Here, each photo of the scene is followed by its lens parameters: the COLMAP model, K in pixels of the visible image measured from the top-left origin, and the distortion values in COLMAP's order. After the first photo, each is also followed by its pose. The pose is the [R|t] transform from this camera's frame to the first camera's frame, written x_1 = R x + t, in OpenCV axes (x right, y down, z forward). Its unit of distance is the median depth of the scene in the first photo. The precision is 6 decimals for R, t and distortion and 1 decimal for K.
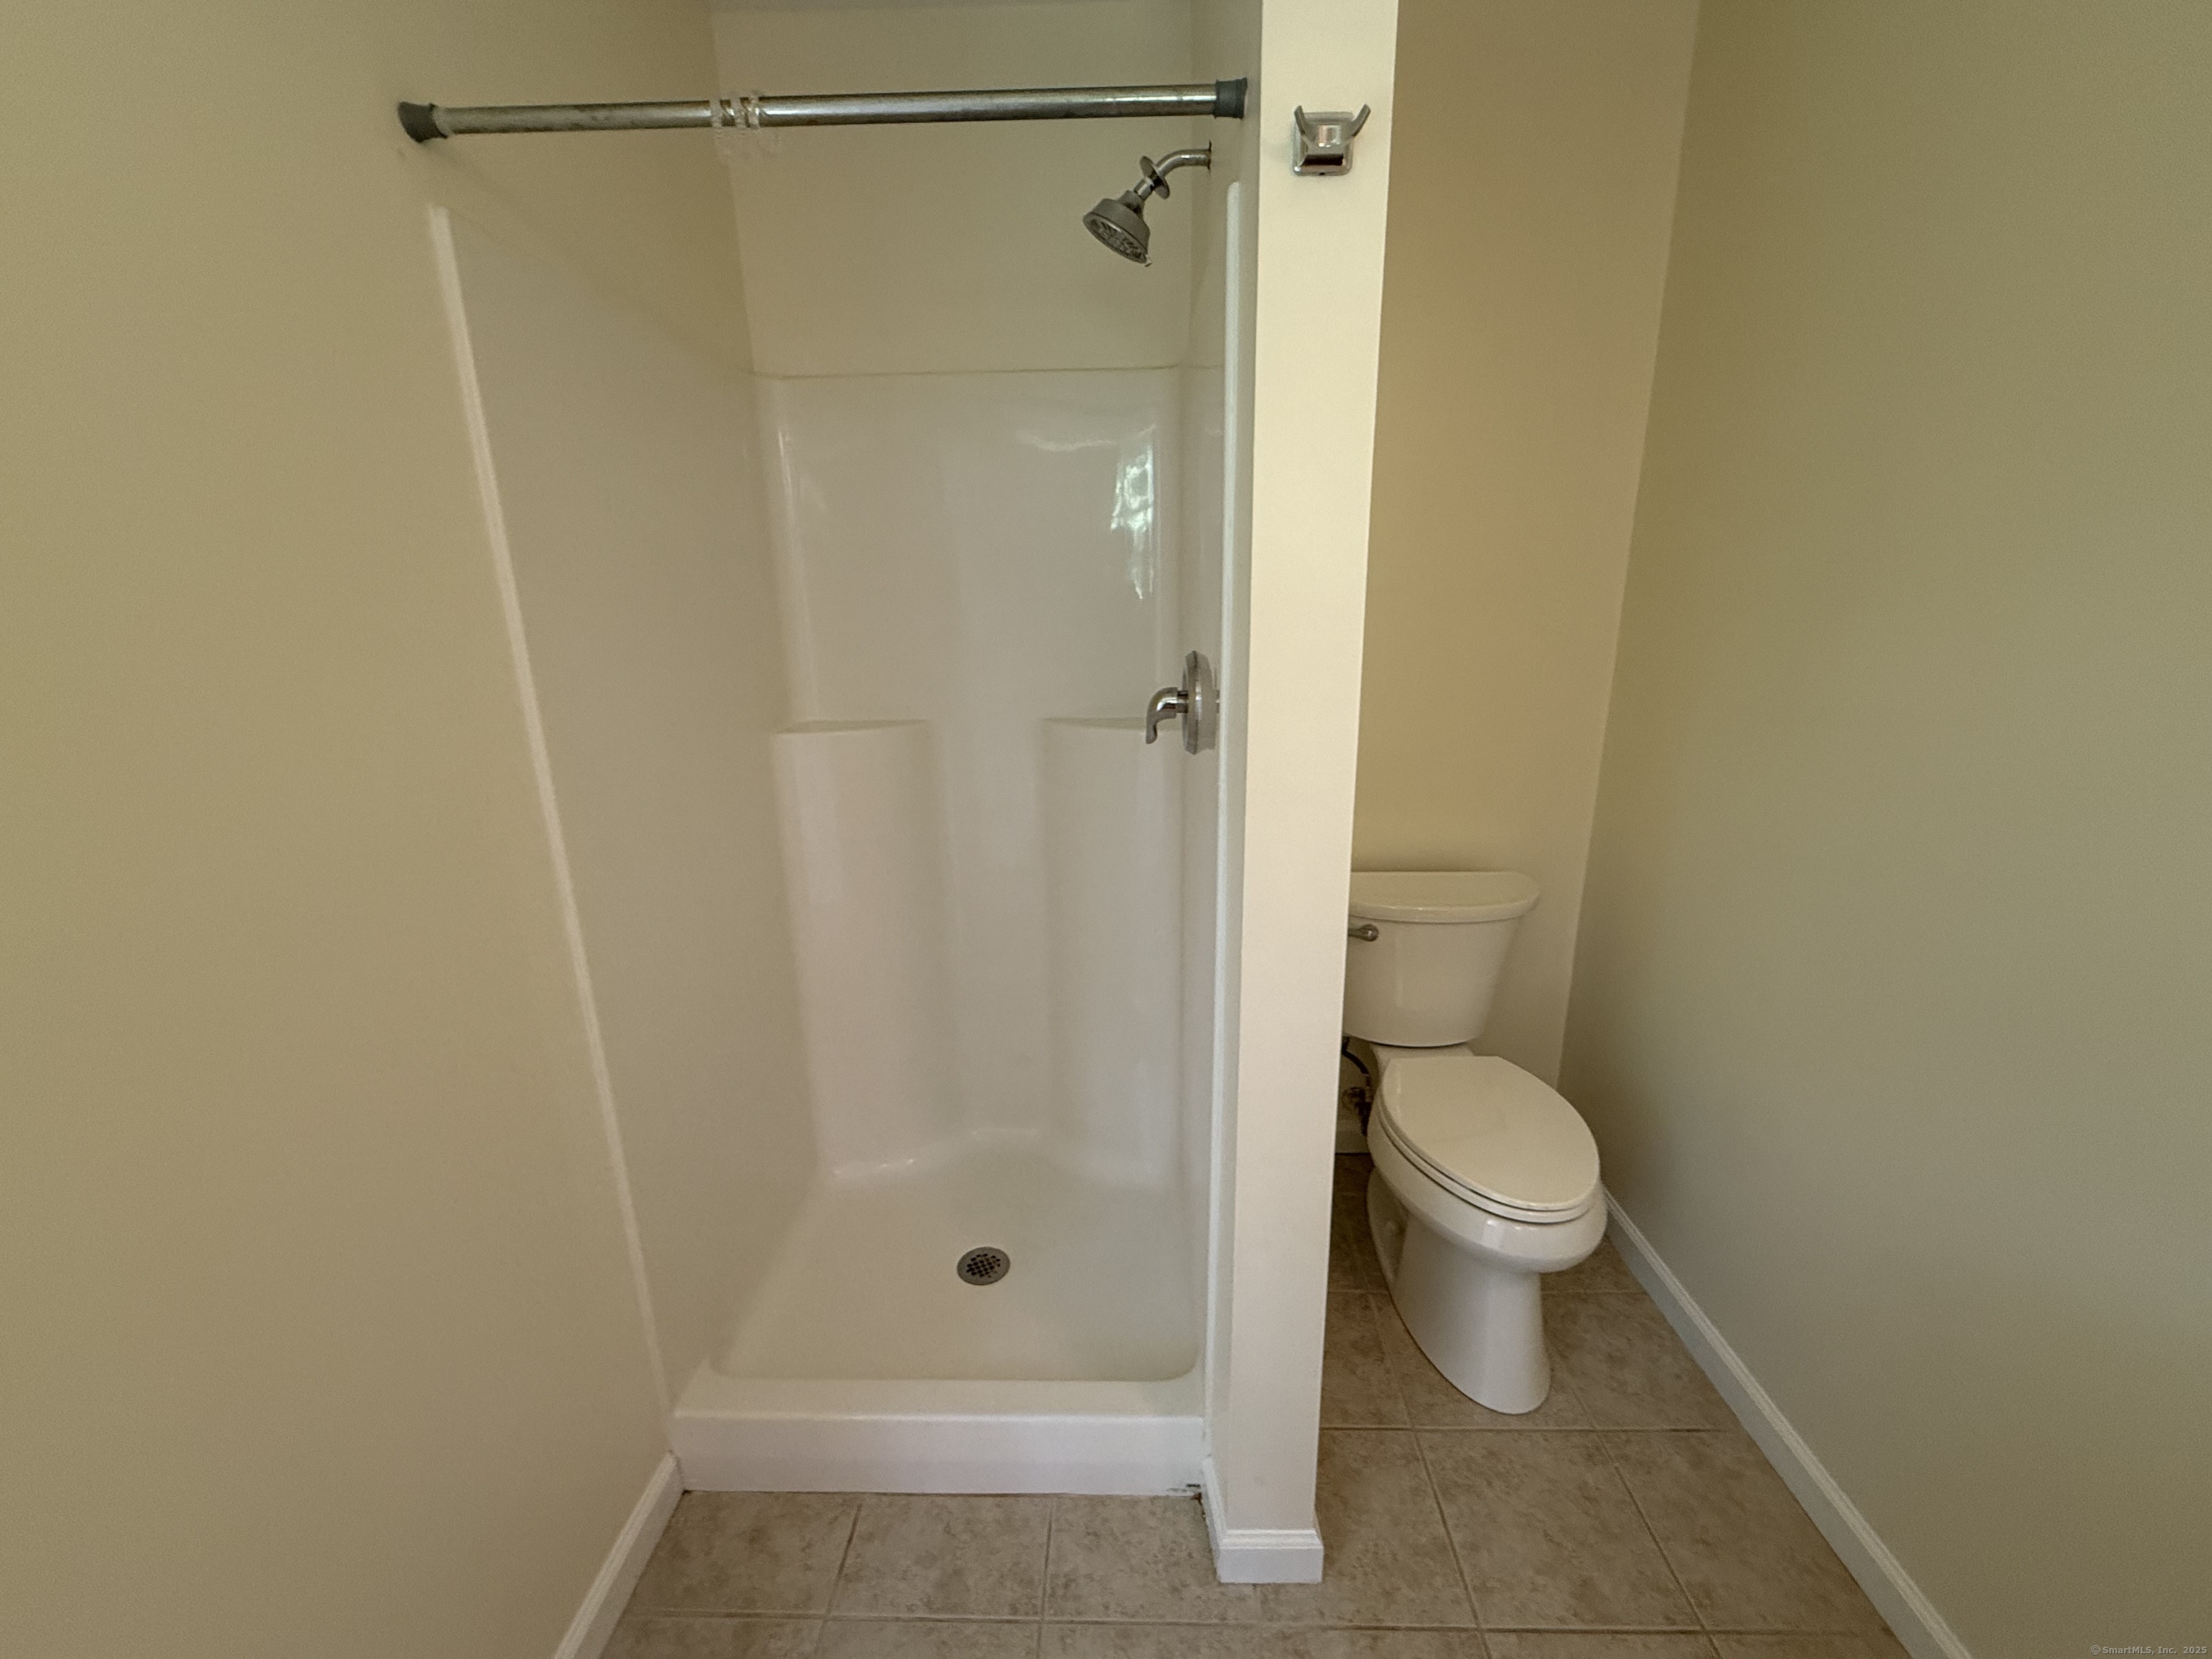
lens RADIAL K [[883.7, 0, 1117.7], [0, 883.7, 831.5], [0, 0, 1]] dist [0.000105, -0.000494]
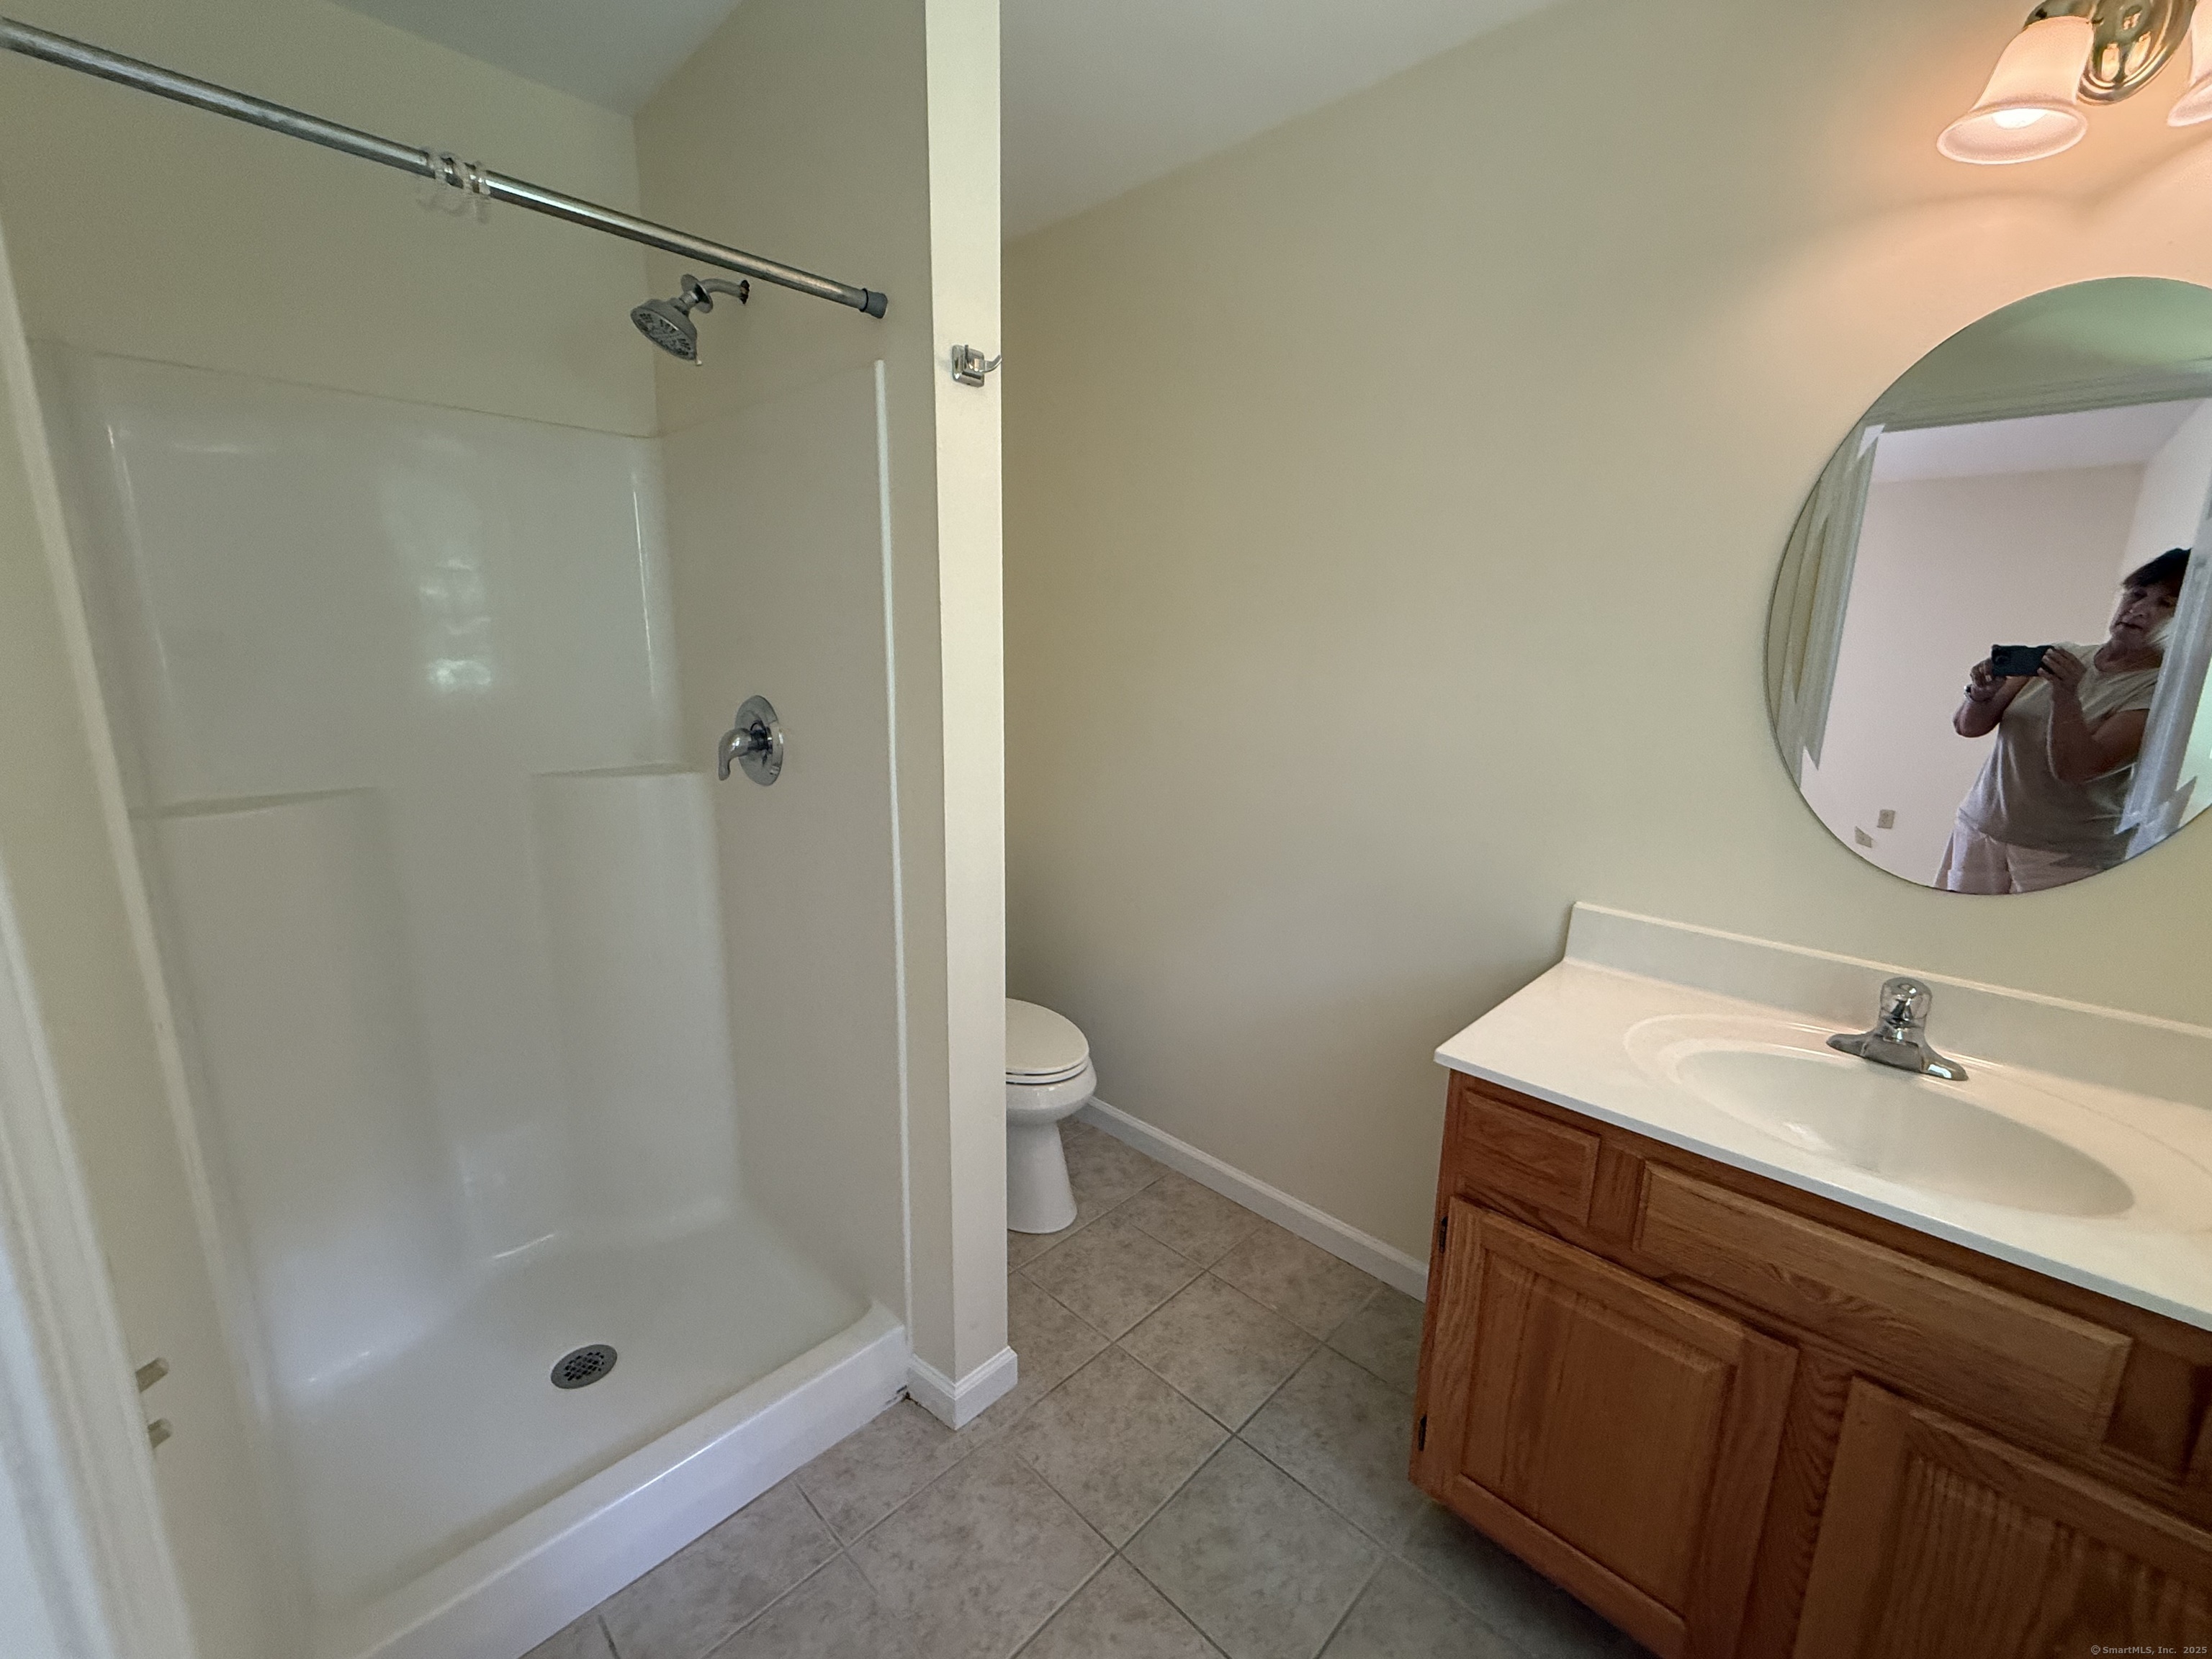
lens RADIAL K [[883.7, 0, 1085.1], [0, 883.7, 835.0], [0, 0, 1]] dist [0.000105, -0.000494]
pose [[0.696987, -0.130469, 0.705115, -0.513674], [0.170093, 0.985326, 0.014184, 0.033718], [-0.696619, 0.110049, 0.708951, -0.101160]]
